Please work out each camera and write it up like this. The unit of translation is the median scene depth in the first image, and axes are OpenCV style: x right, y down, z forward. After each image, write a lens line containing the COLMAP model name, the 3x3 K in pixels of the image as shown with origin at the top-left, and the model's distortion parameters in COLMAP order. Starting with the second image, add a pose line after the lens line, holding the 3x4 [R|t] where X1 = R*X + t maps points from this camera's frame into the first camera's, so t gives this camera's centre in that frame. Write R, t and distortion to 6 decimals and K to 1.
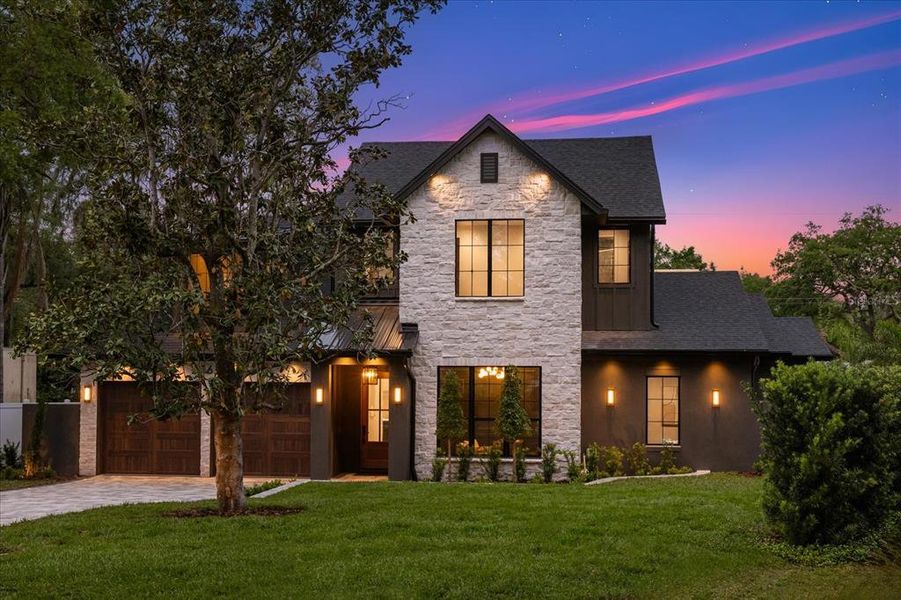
lens RADIAL K [[1158.1, 0, 450.5], [0, 1158.1, 300.0], [0, 0, 1]] dist [0.016158, 0.017216]
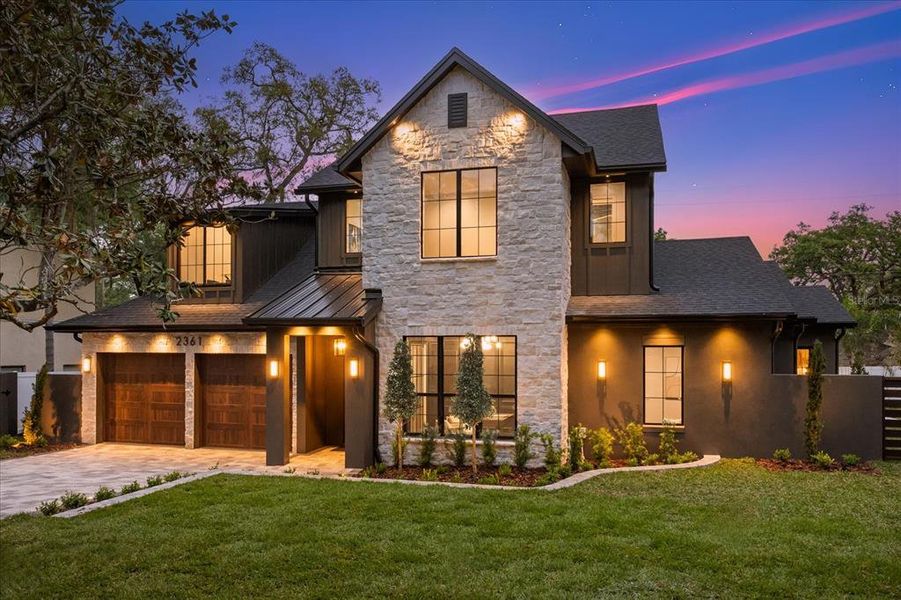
lens RADIAL K [[693.9, 0, 445.3], [0, 693.9, 327.0], [0, 0, 1]] dist [0.002396, -0.000991]
pose [[0.988255, -0.008315, -0.152587, 0.103430], [0.014181, 0.999200, 0.037395, 0.030269], [0.152154, -0.039120, 0.987582, 0.470864]]
